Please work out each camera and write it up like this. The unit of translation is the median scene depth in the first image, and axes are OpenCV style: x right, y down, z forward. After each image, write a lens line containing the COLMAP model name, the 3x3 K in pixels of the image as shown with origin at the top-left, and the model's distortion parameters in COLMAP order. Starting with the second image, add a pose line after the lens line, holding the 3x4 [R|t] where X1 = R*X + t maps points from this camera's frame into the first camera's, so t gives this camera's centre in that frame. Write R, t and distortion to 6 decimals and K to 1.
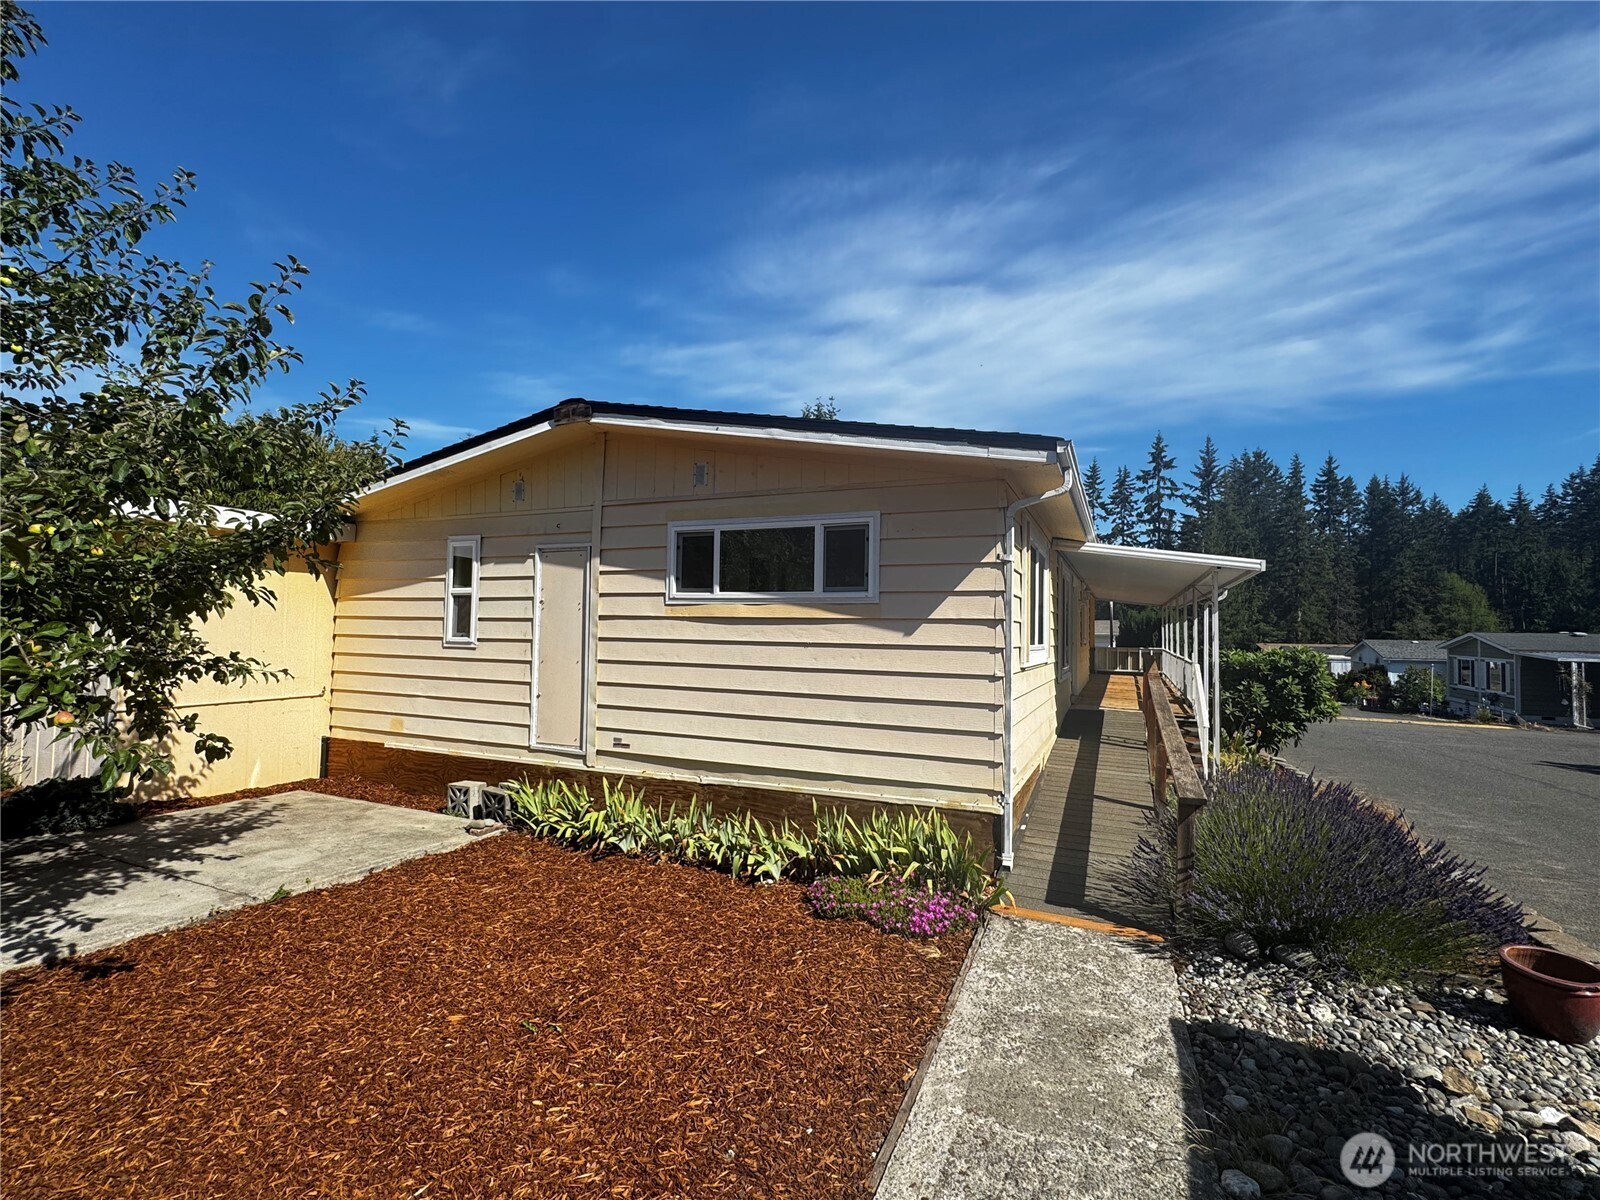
lens RADIAL K [[720.9, 0, 790.4], [0, 720.9, 597.7], [0, 0, 1]] dist [-0.001998, 0.002559]
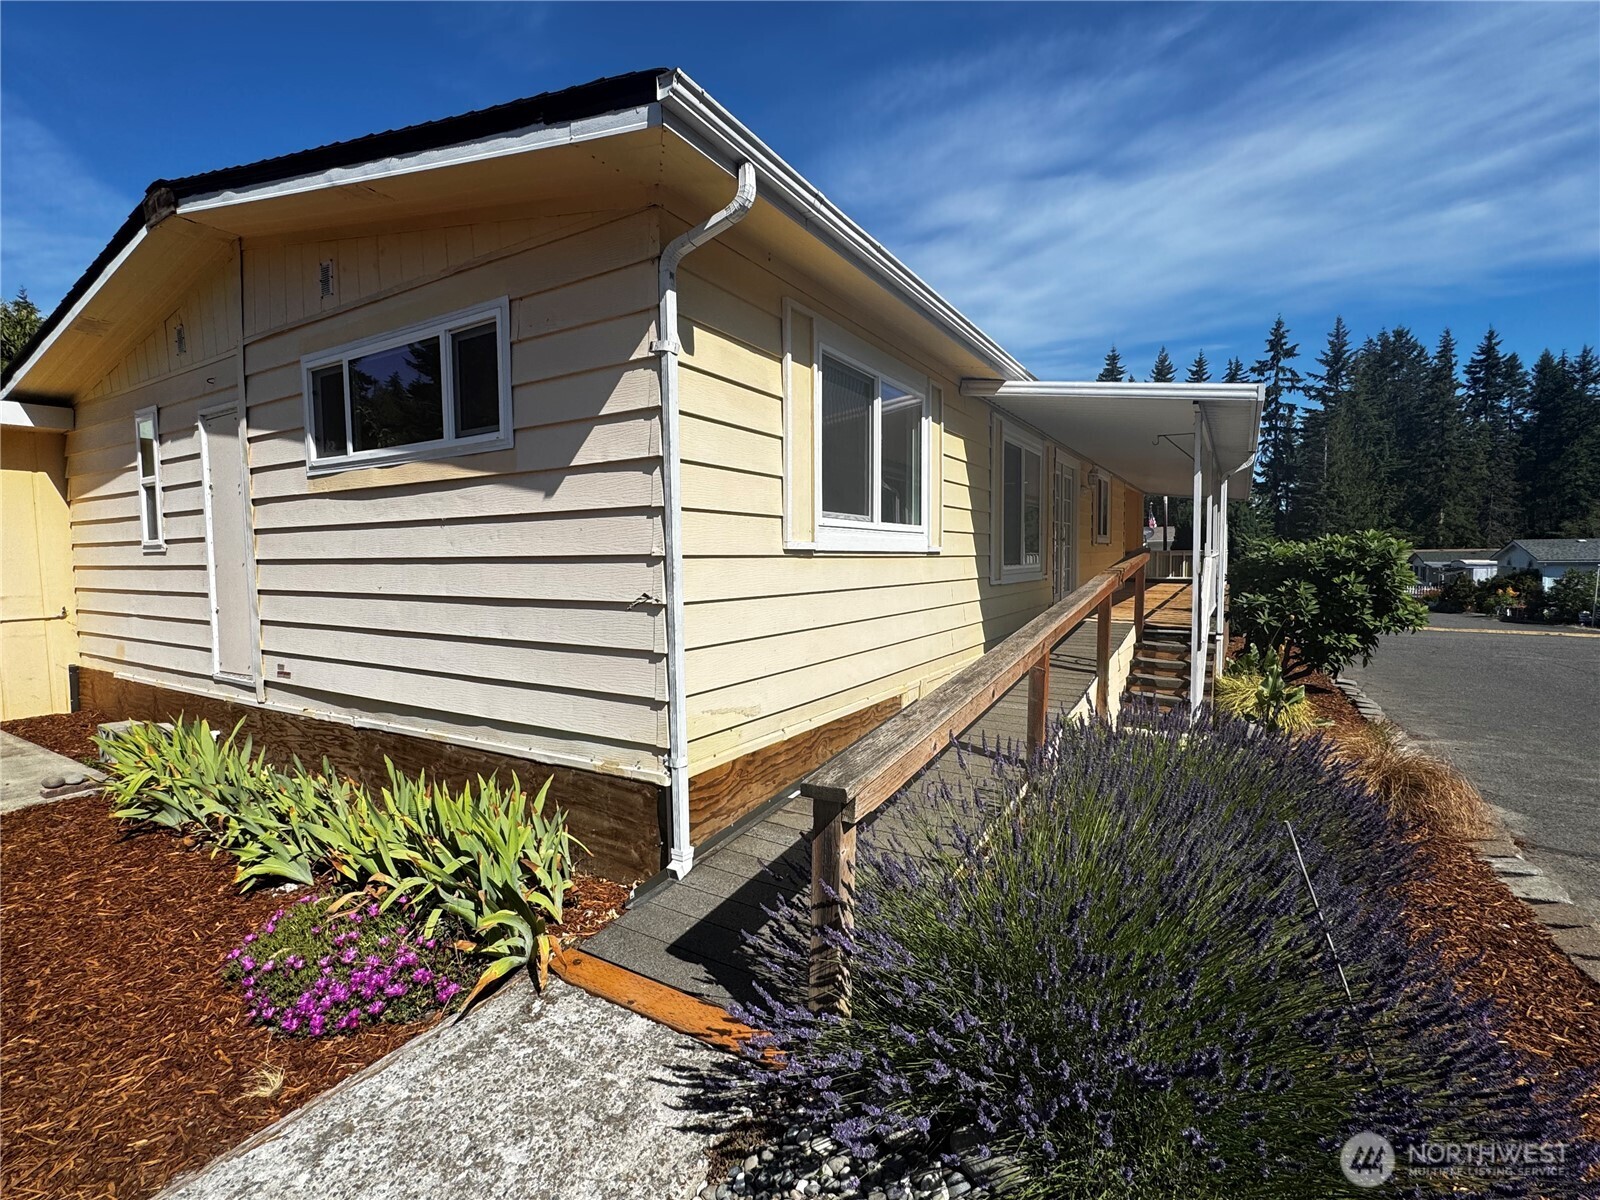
lens RADIAL K [[720.9, 0, 804.3], [0, 720.9, 591.8], [0, 0, 1]] dist [-0.001998, 0.002559]
pose [[0.992951, -0.021930, -0.116482, 0.362753], [0.033059, 0.994977, 0.094485, 0.066295], [0.113825, -0.097670, 0.988688, 0.331084]]
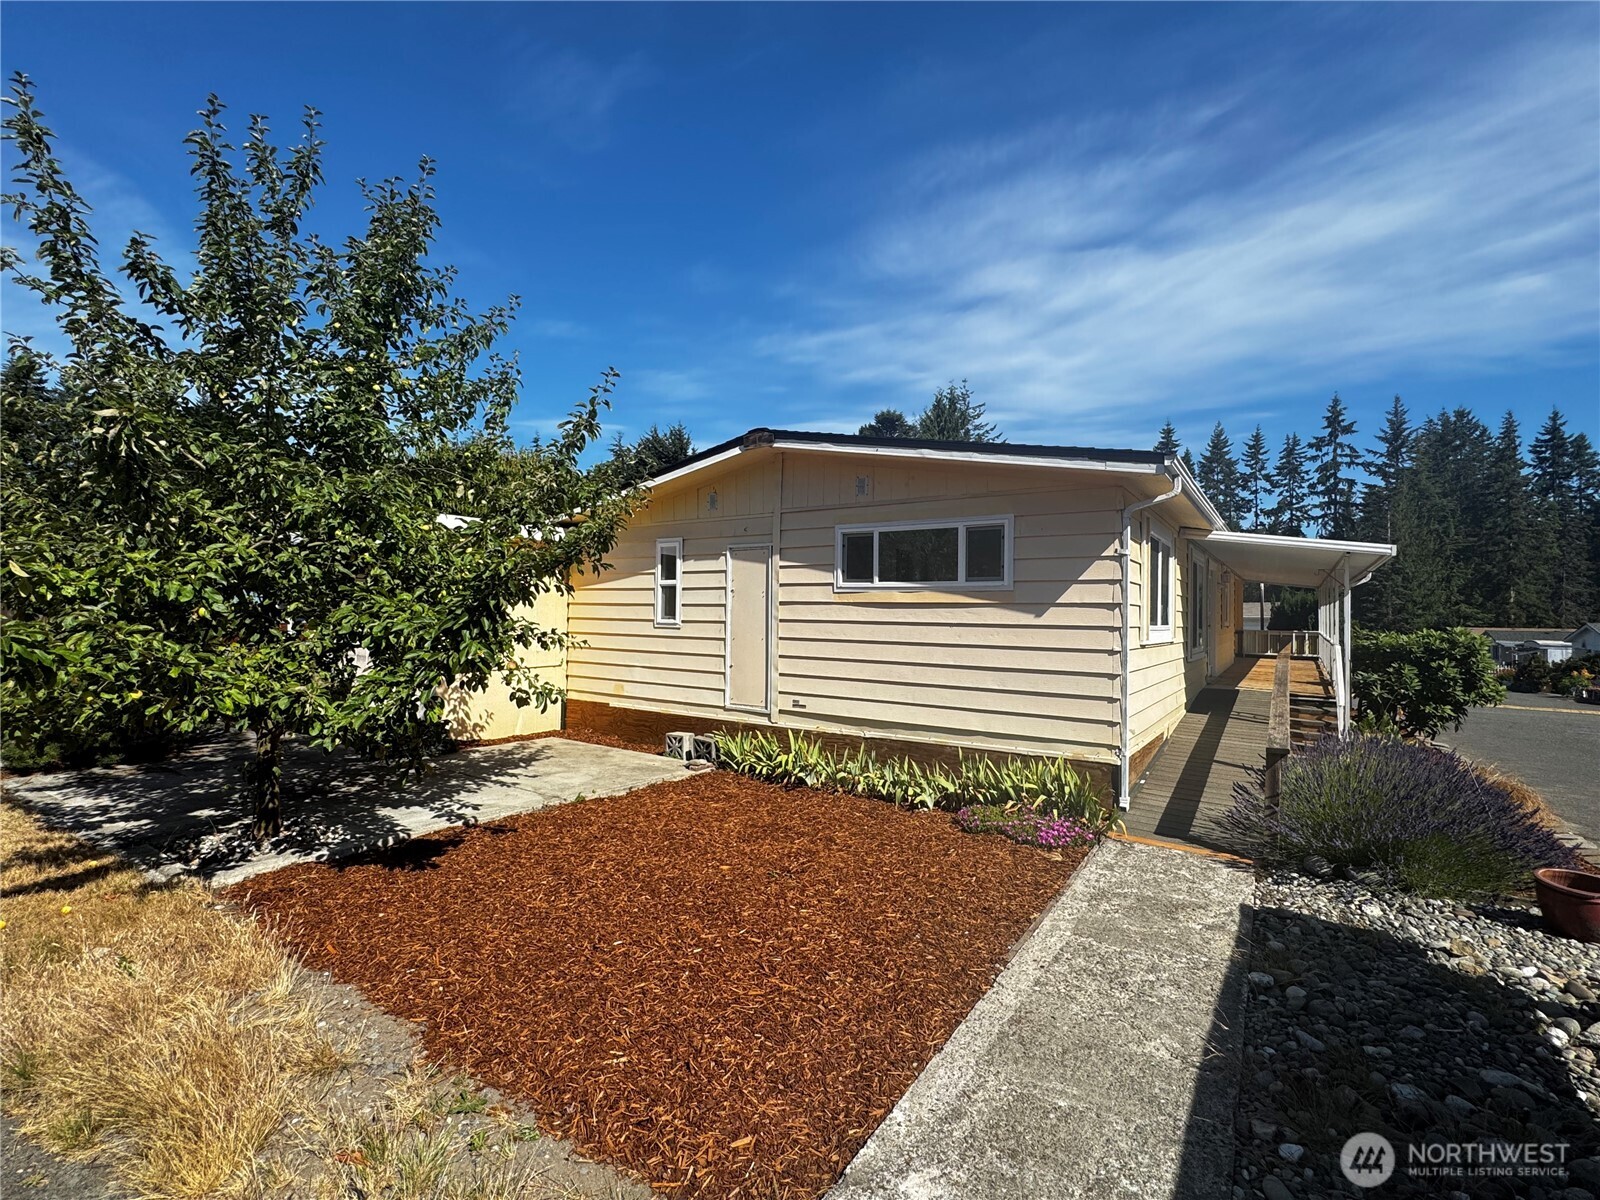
lens RADIAL K [[720.9, 0, 801.3], [0, 720.9, 591.7], [0, 0, 1]] dist [-0.001998, 0.002559]
pose [[0.985452, -0.007366, -0.169794, -0.019109], [0.009718, 0.999868, 0.013027, -0.007771], [0.169676, -0.014488, 0.985393, -0.208607]]
